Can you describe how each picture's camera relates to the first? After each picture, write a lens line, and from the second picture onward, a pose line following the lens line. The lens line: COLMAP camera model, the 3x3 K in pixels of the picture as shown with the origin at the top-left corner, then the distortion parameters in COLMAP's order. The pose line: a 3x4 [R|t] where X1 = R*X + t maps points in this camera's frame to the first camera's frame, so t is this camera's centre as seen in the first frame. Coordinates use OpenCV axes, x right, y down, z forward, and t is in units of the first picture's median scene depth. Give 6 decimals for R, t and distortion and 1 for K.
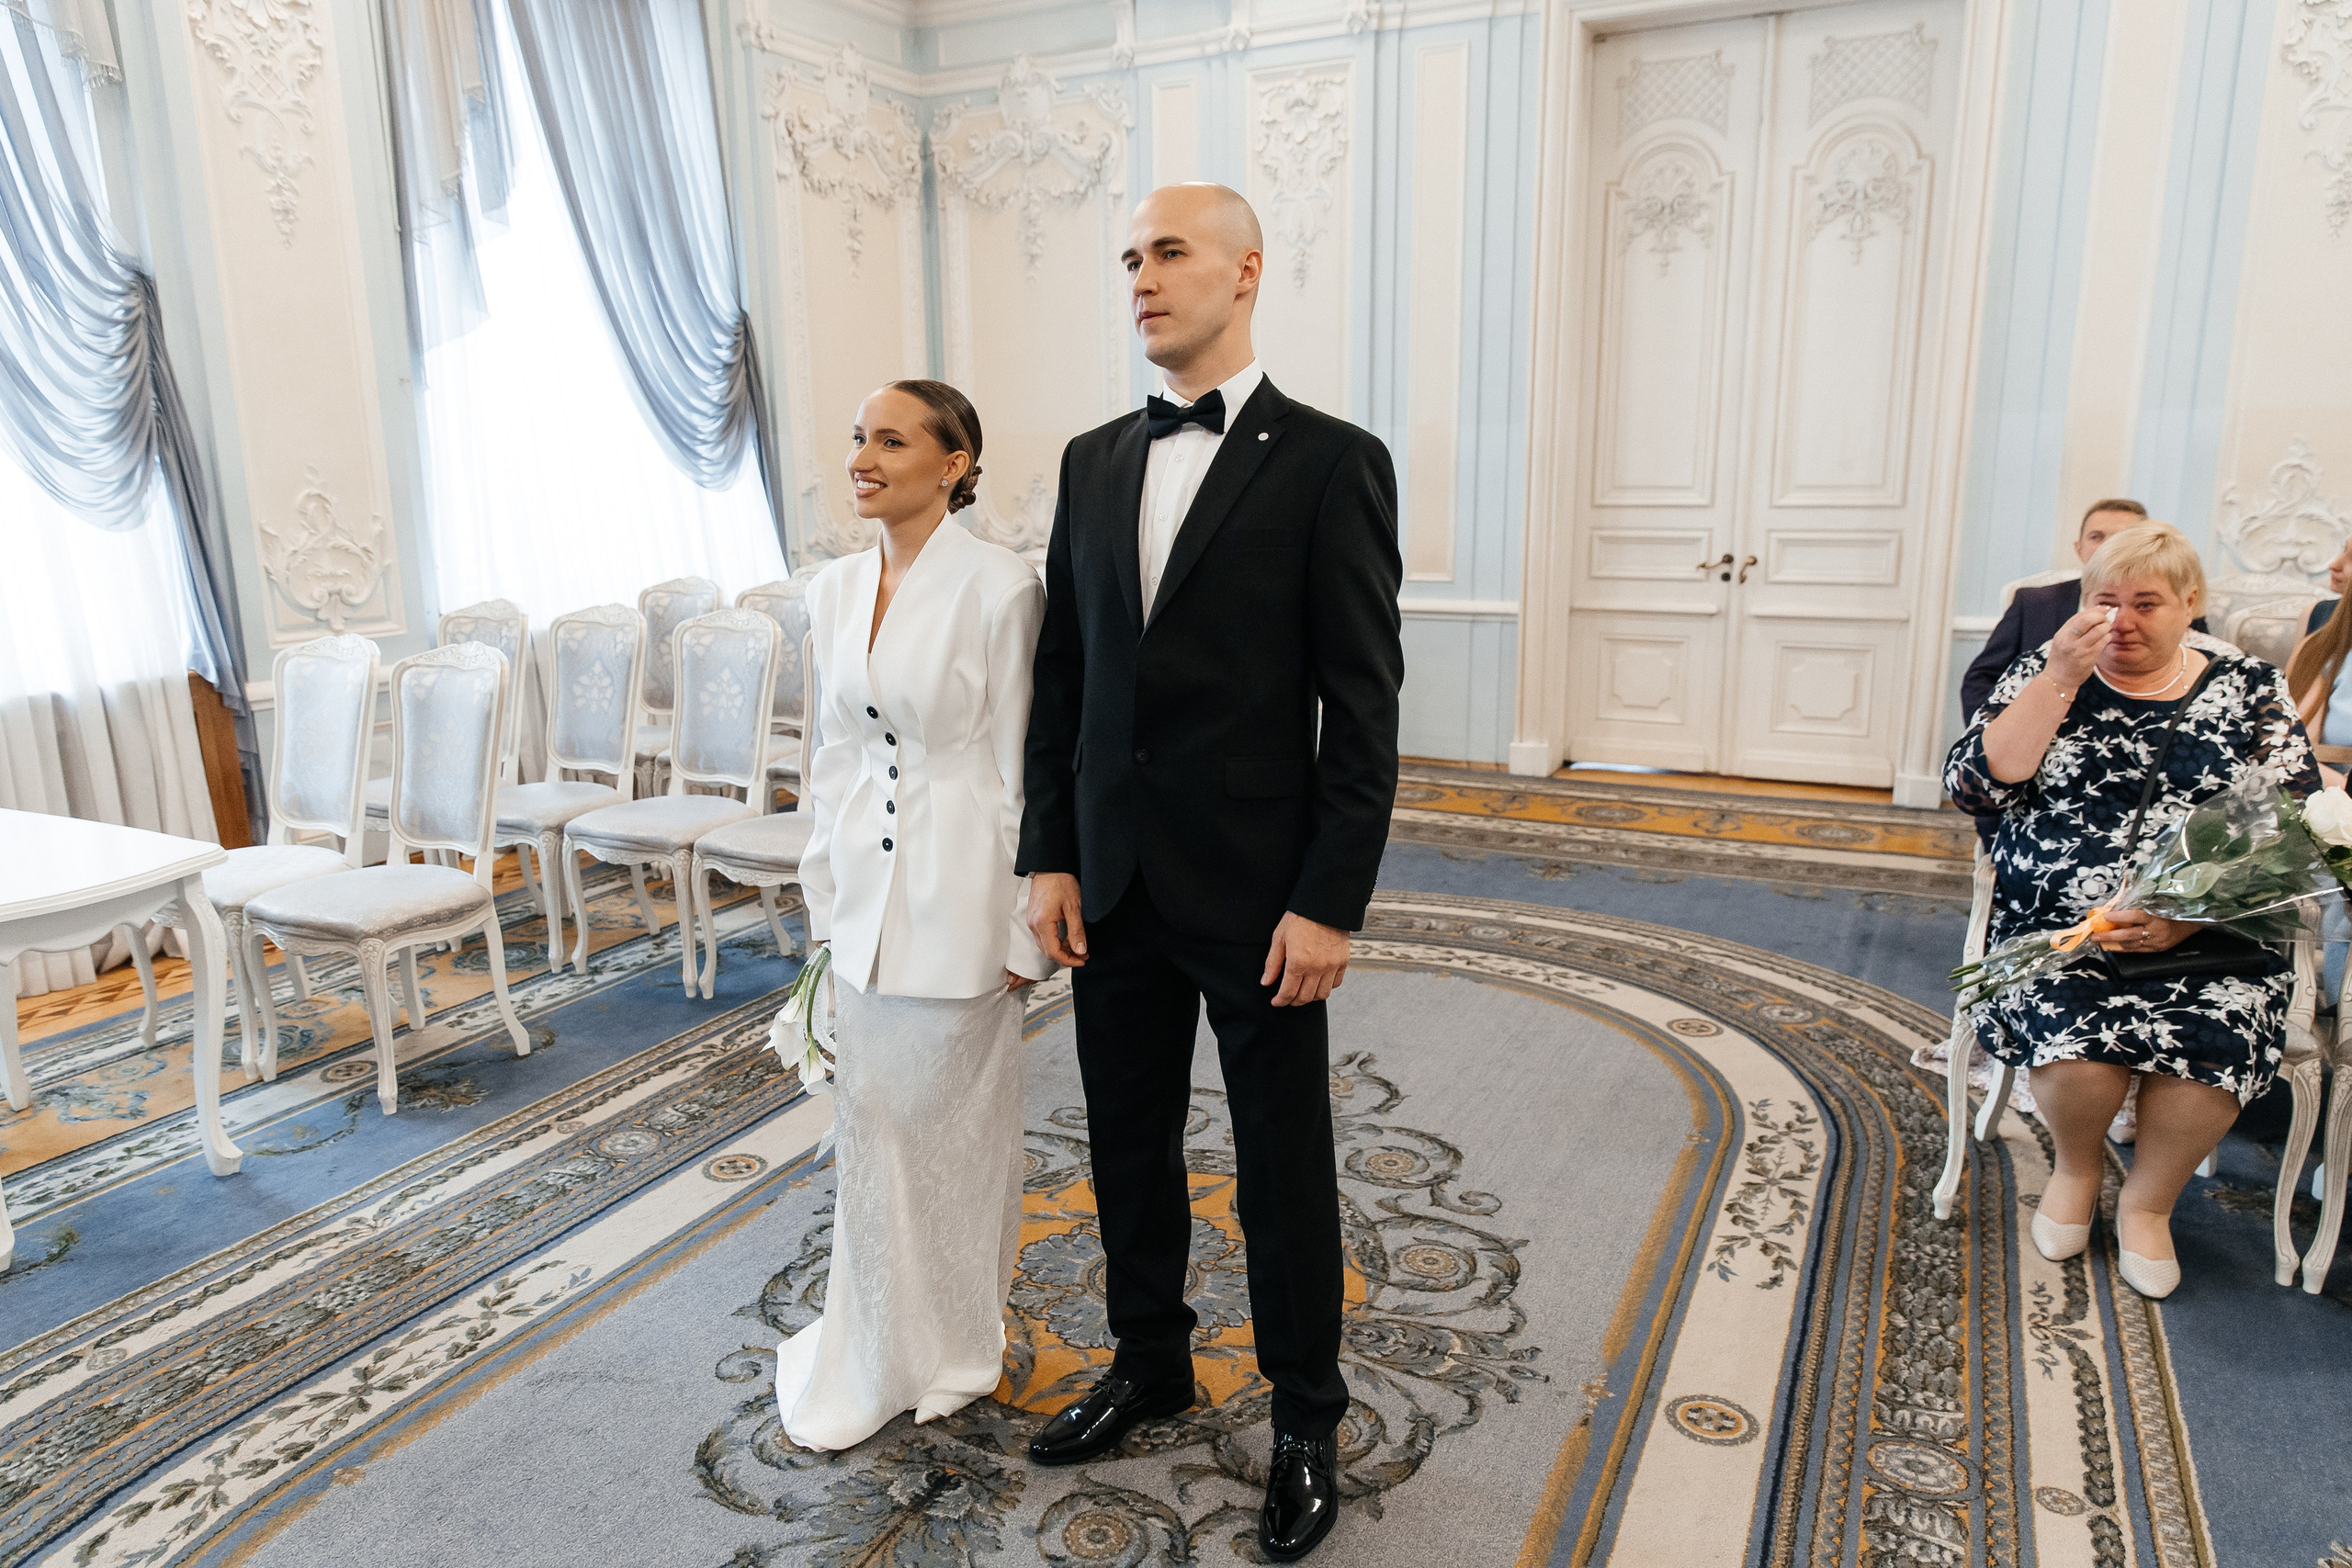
lens RADIAL K [[1553.0, 0, 1174.6], [0, 1553.0, 789.4], [0, 0, 1]] dist [0.007246, -0.004343]
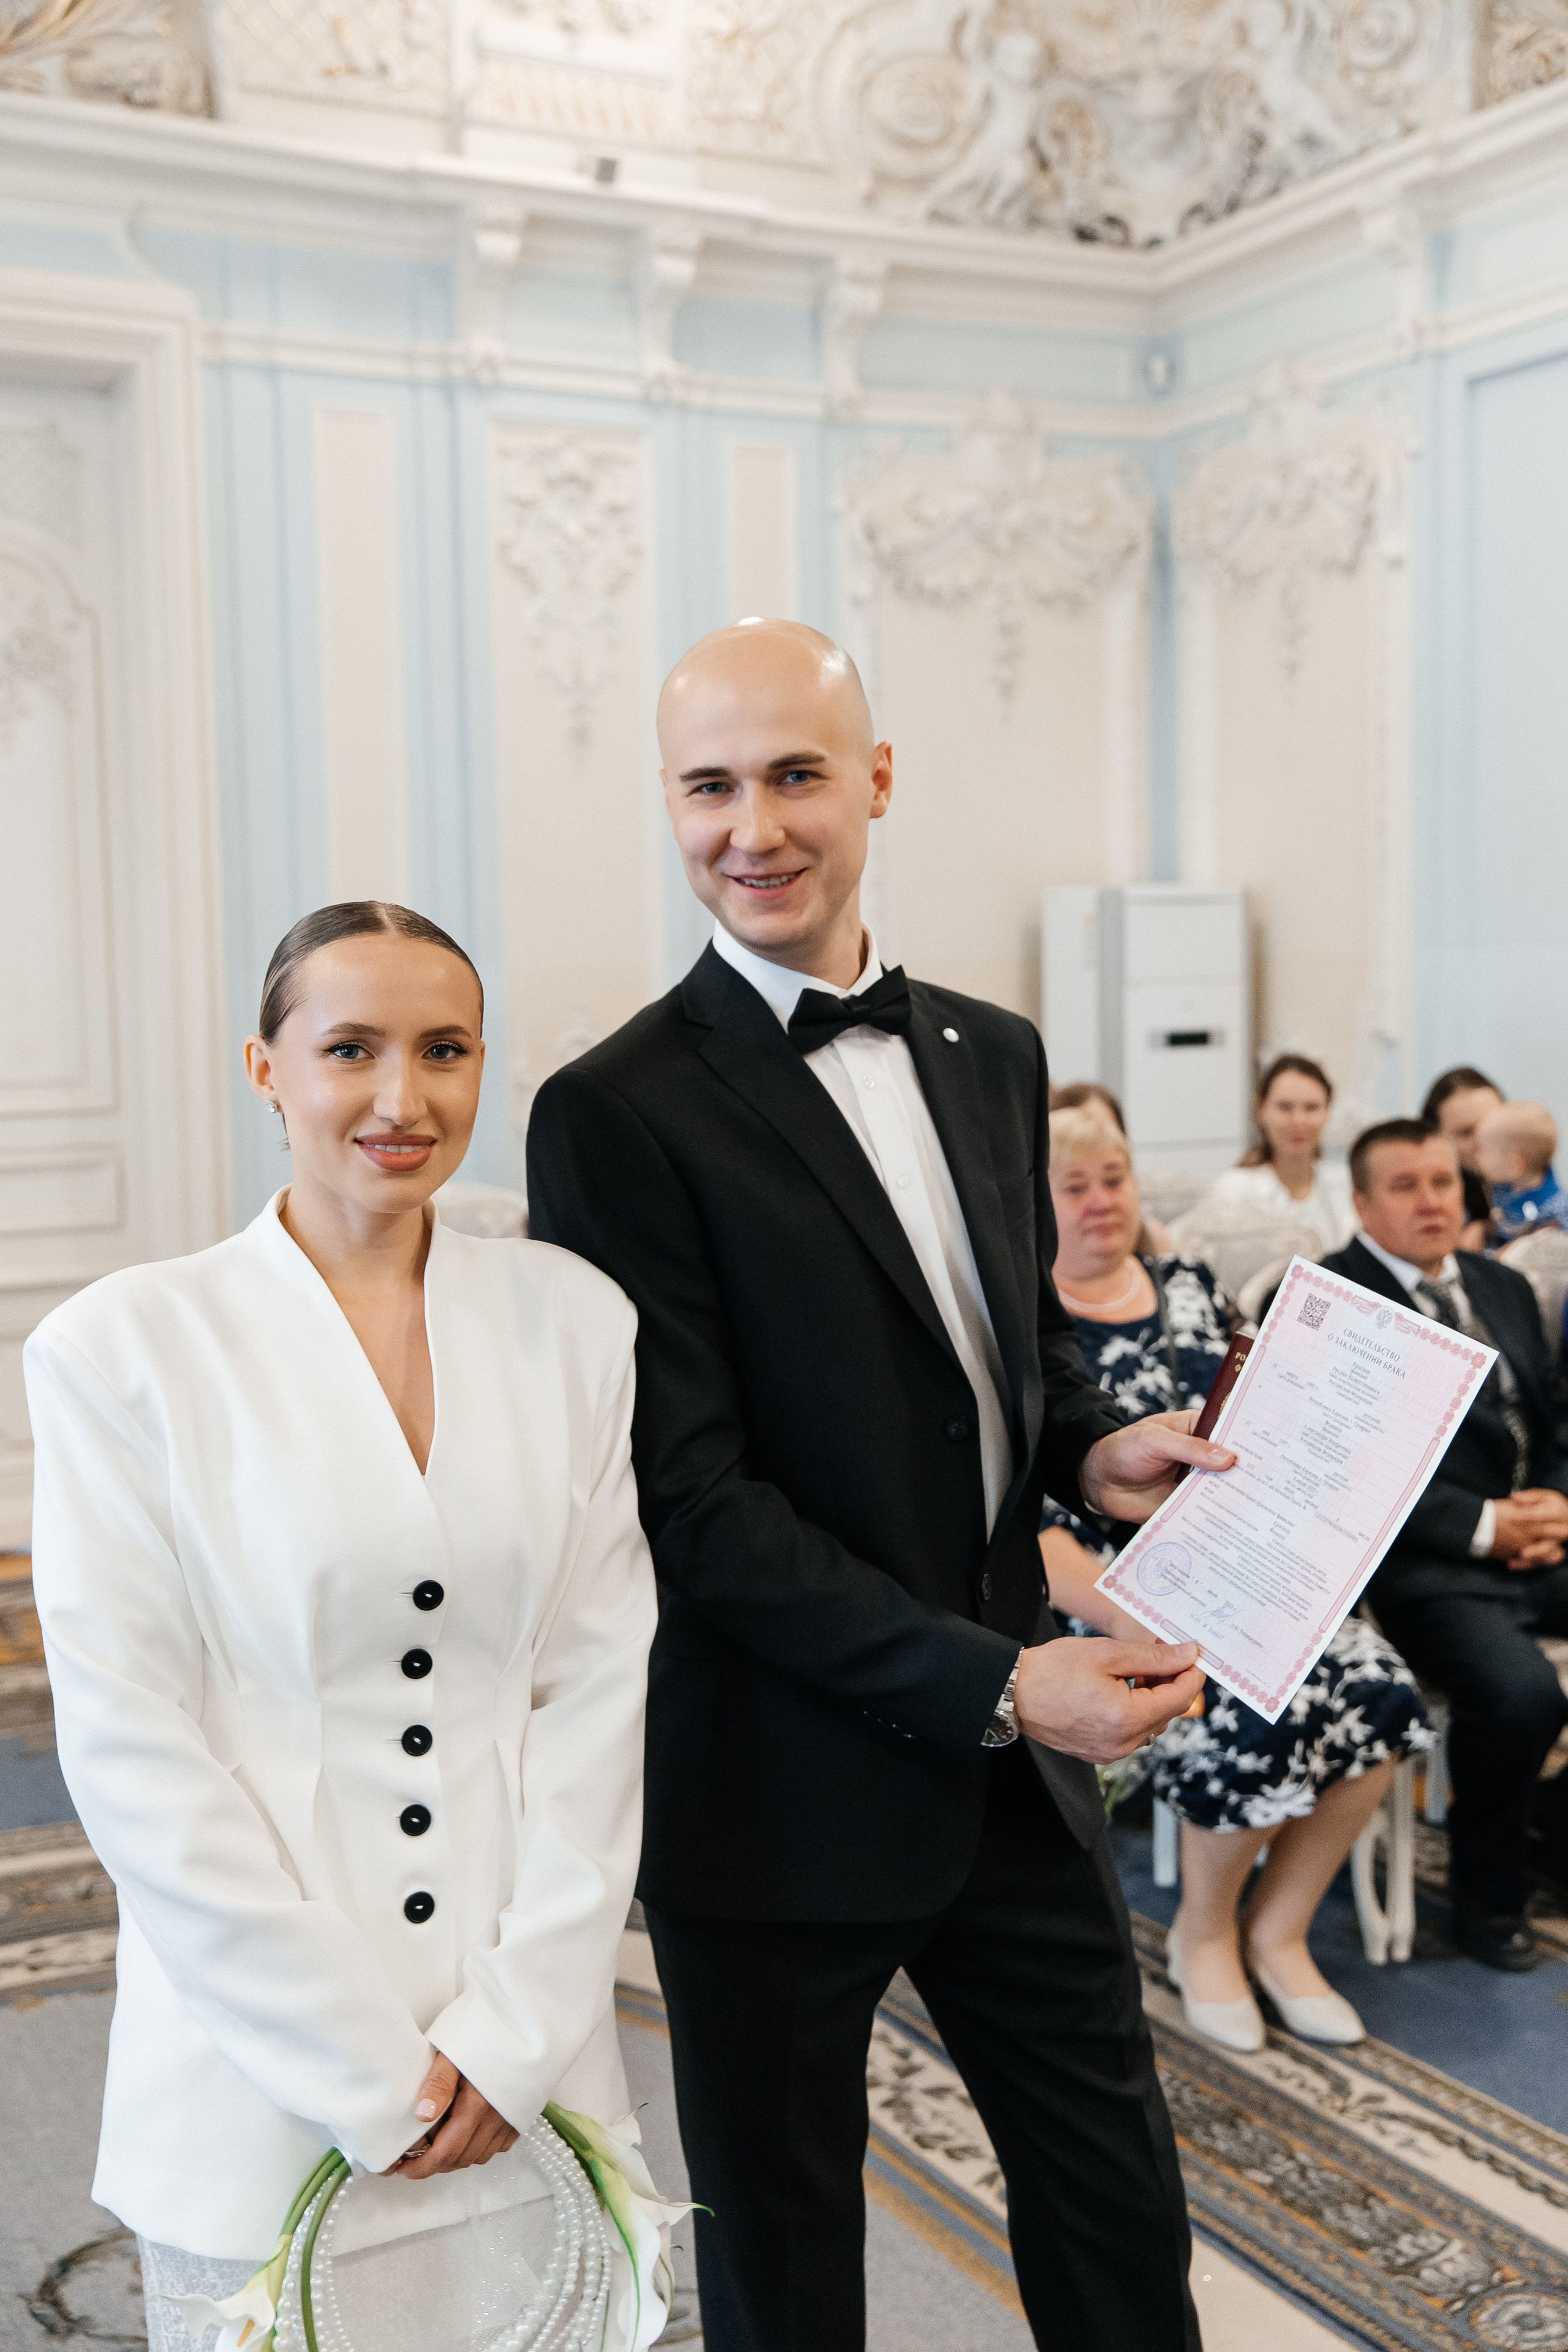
lens RADIAL K [[2451.9, 0, 786.2], [0, 2451.9, 1170.5], [0, 0, 1]] dist [-0.006427, 0.053522]
pose [[0.554162, -0.063710, 0.829967, -0.341724], [0.192412, 0.979868, -0.053256, -0.061790], [-0.809865, 0.189208, 0.555264, 0.255453]]
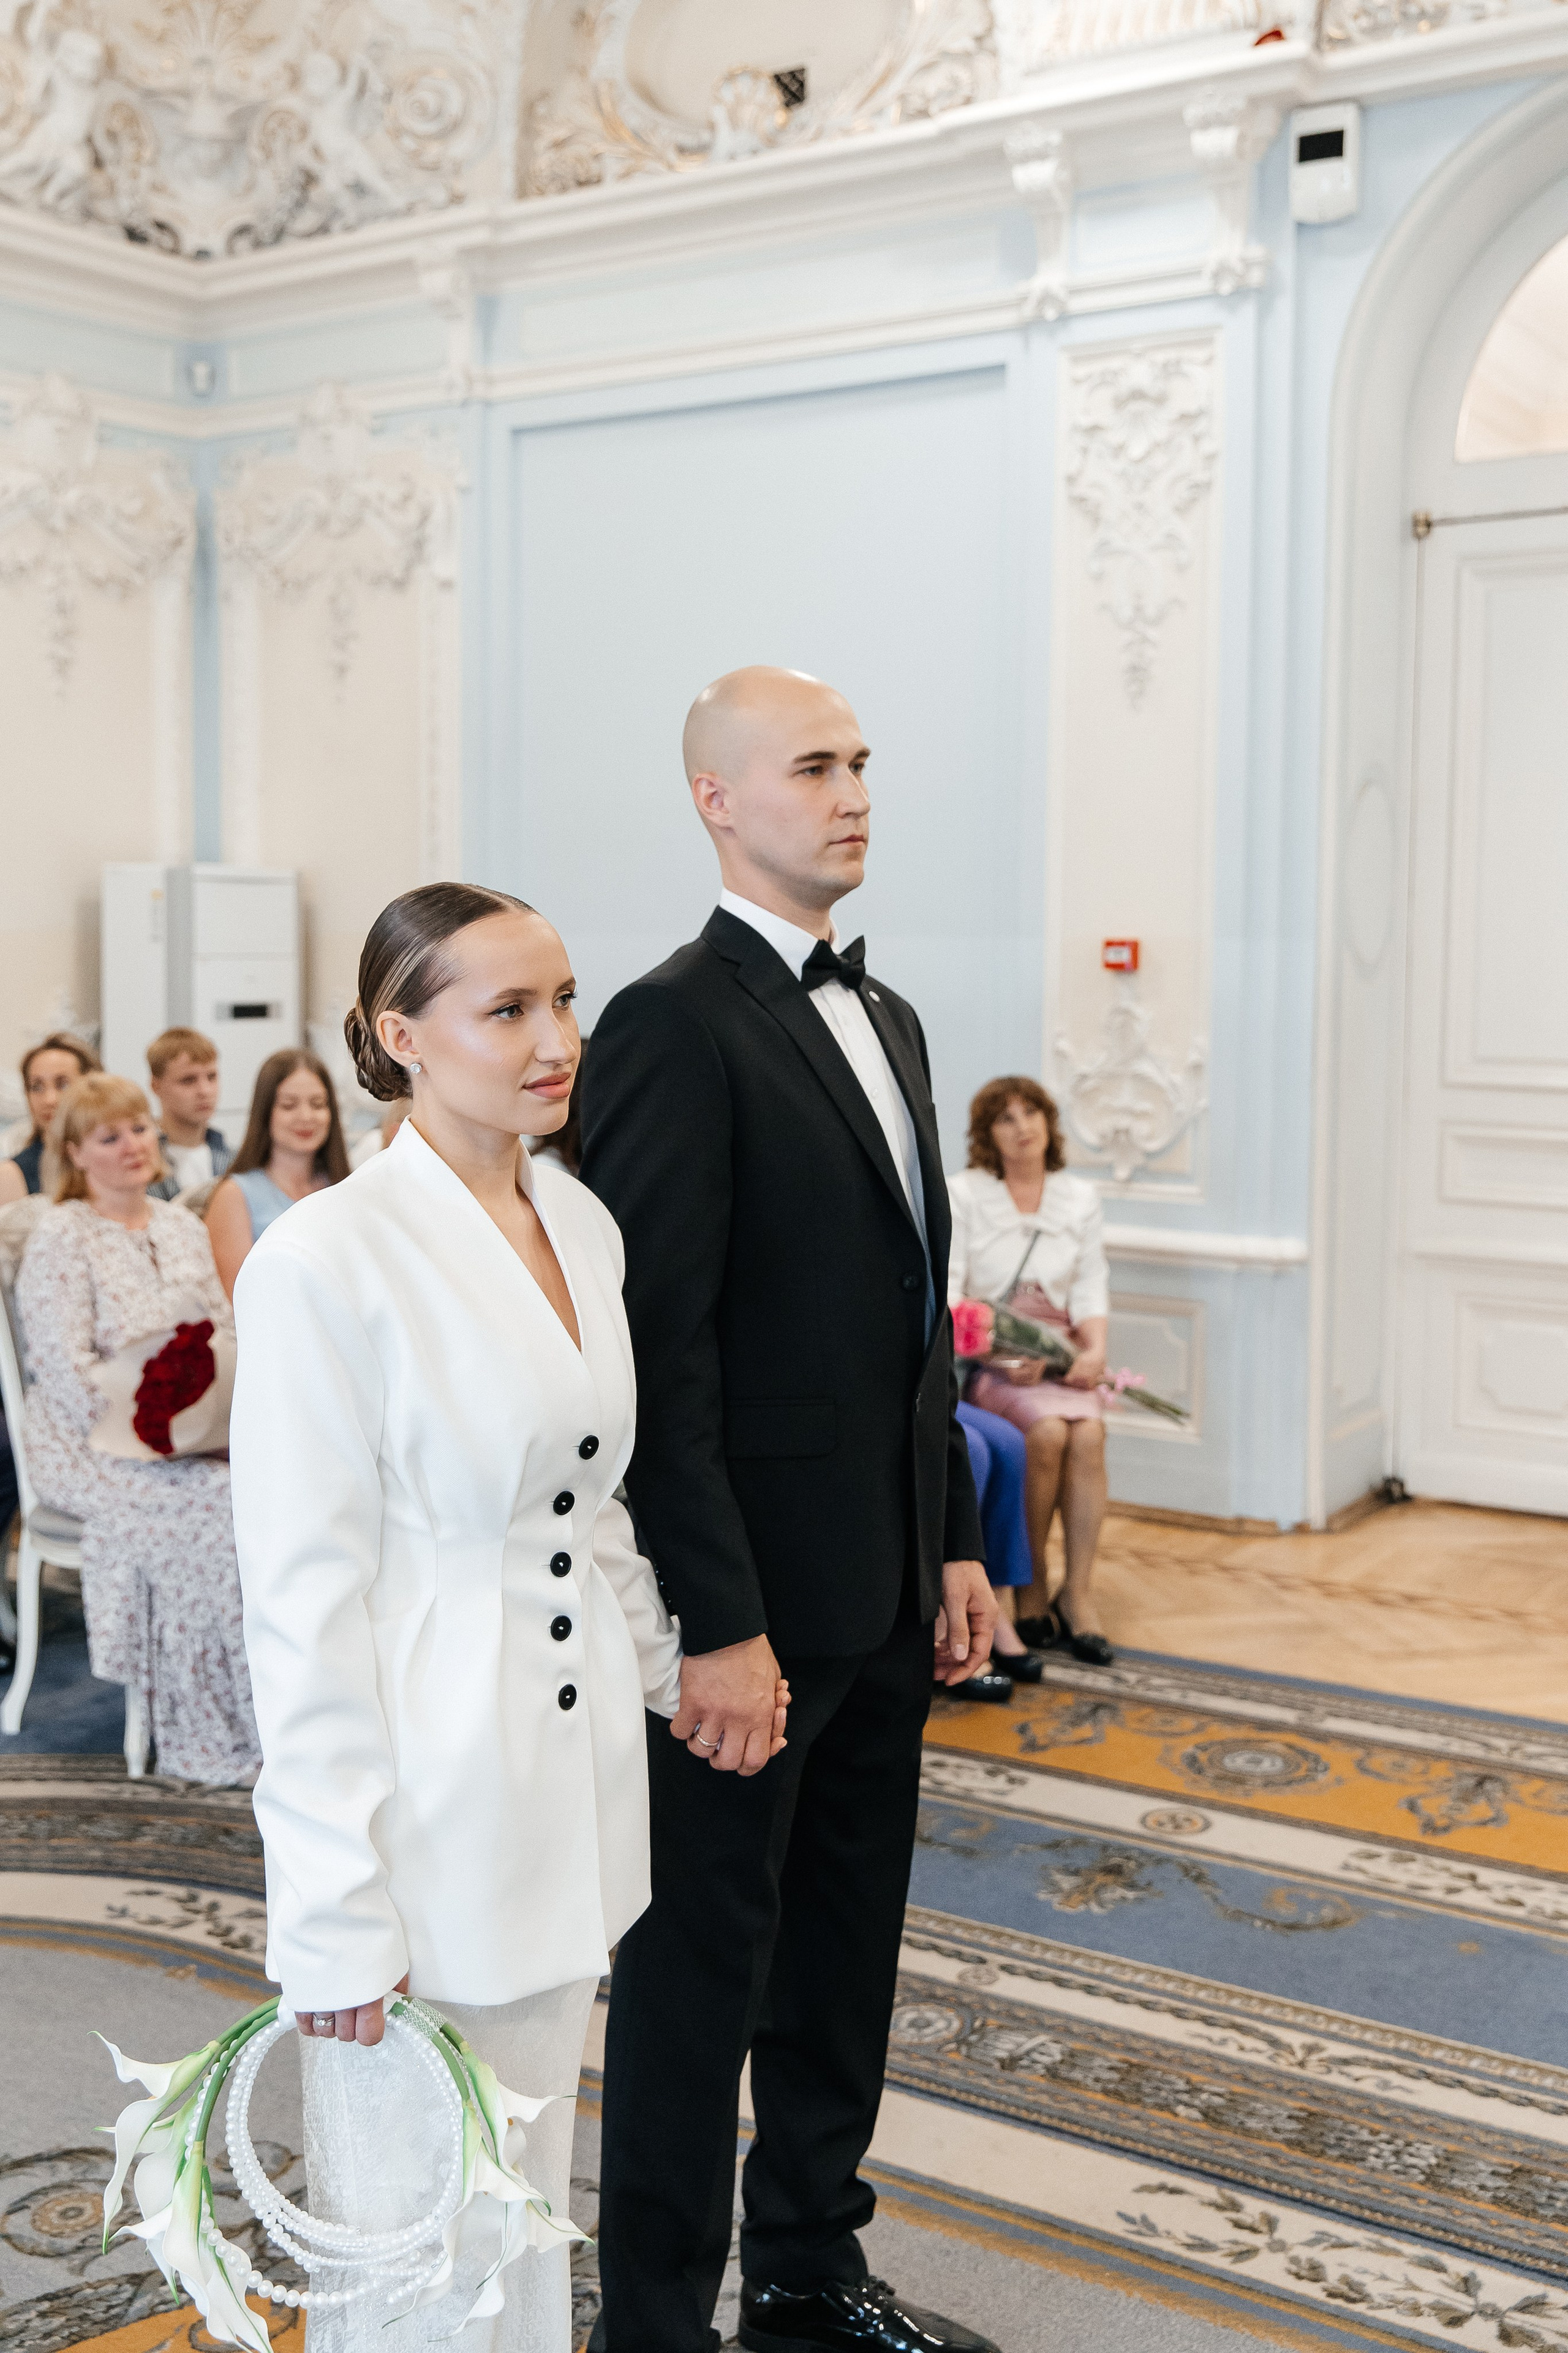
lens RADIAL K [[2411.6, 0, 755.1], [0, 2411.6, 1119.7], [0, 0, 1]] dist [0.017774, 0.003043]
pose [[0.100542, -0.056096, 0.993350, -0.493193], [0.204540, 0.978249, 0.034541, -0.093327], [-0.973681, 0.199707, 0.109829, 0.406254]]
